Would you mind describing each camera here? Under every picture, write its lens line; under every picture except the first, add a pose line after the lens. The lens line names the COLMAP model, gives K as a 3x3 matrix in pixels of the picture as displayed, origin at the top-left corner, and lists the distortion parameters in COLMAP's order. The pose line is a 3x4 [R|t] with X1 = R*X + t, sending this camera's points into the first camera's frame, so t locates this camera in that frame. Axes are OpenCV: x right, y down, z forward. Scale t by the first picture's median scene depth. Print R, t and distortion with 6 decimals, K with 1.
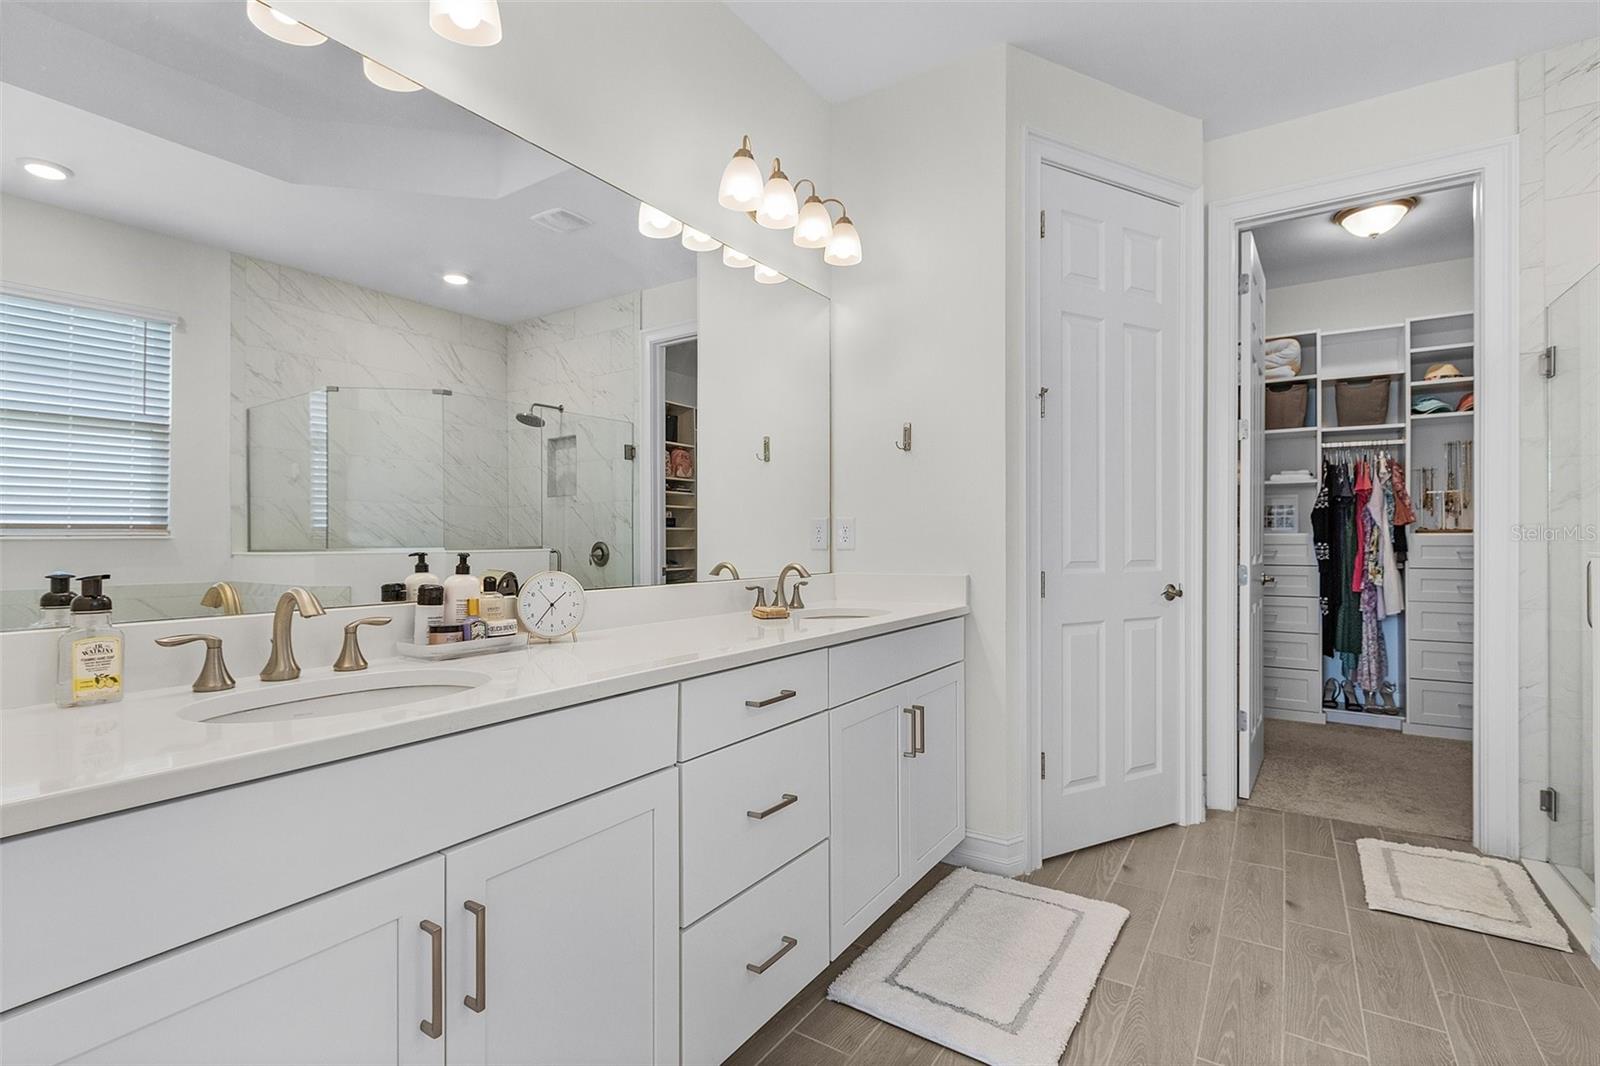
lens RADIAL K [[749.5, 0, 787.2], [0, 749.5, 540.0], [0, 0, 1]] dist [0.002828, -0.000611]
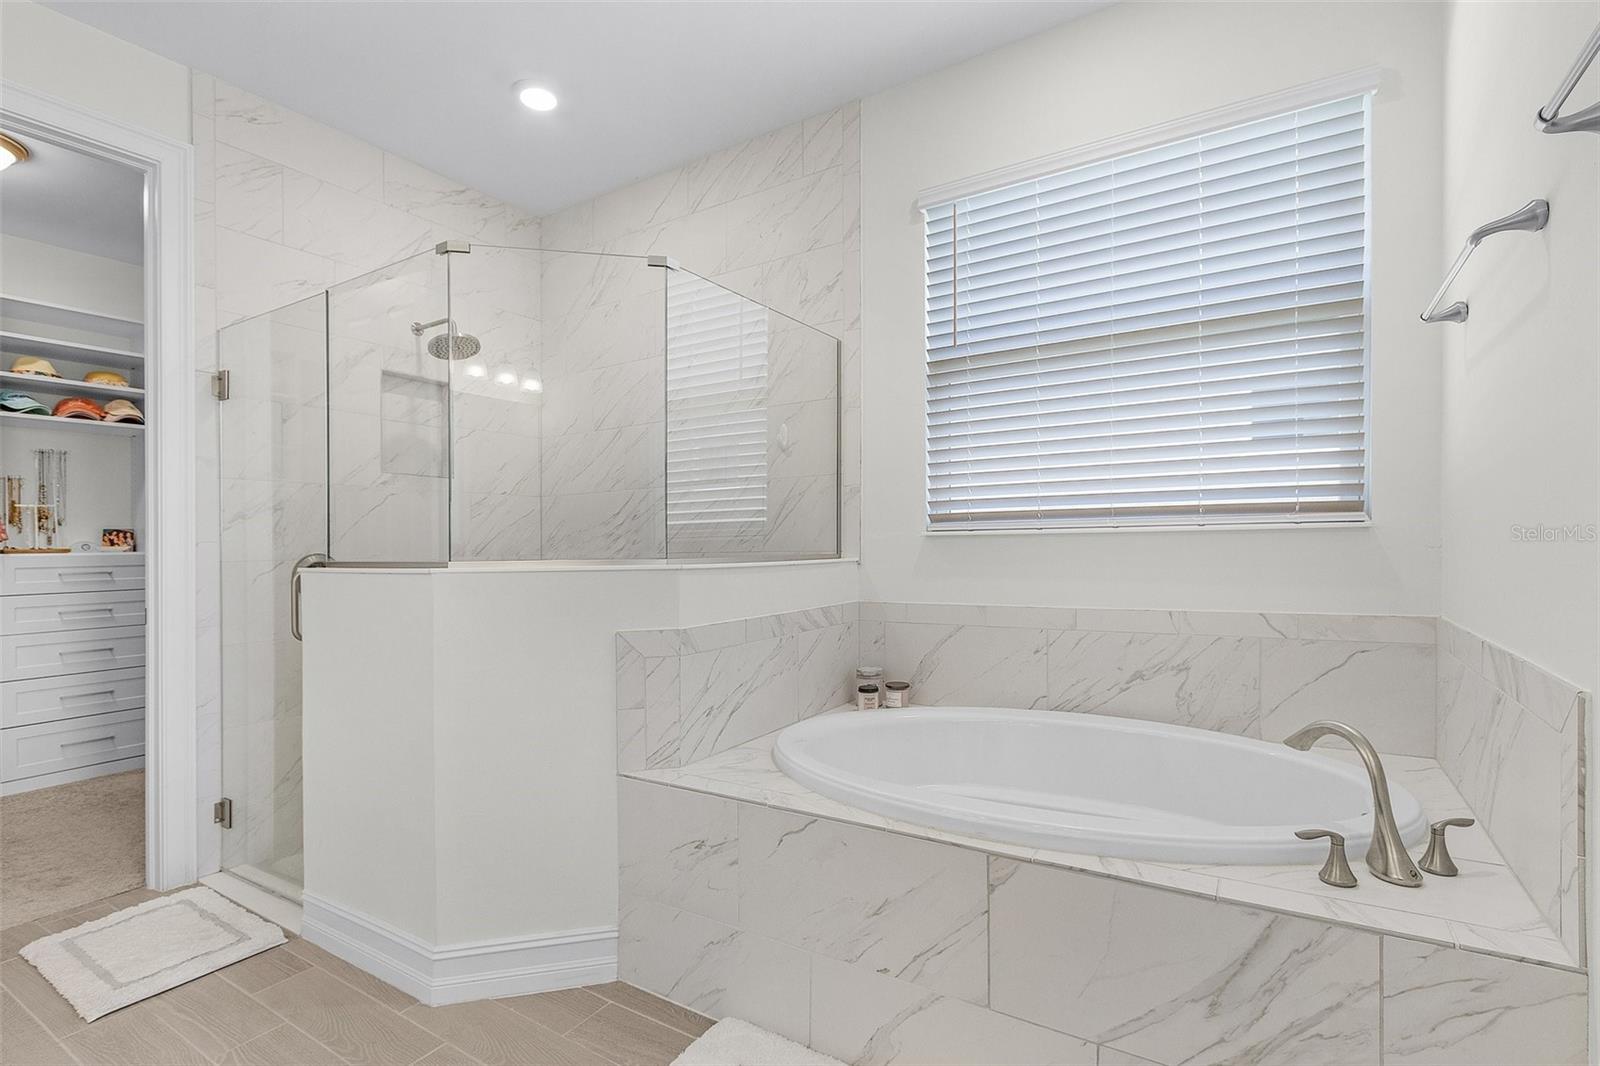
lens RADIAL K [[753.6, 0, 798.3], [0, 753.6, 555.3], [0, 0, 1]] dist [0.000713, -0.000200]
pose [[-0.027656, -0.010024, 0.999567, -0.035211], [0.017699, 0.999788, 0.010515, -0.000783], [-0.999461, 0.017982, -0.027473, 0.216344]]
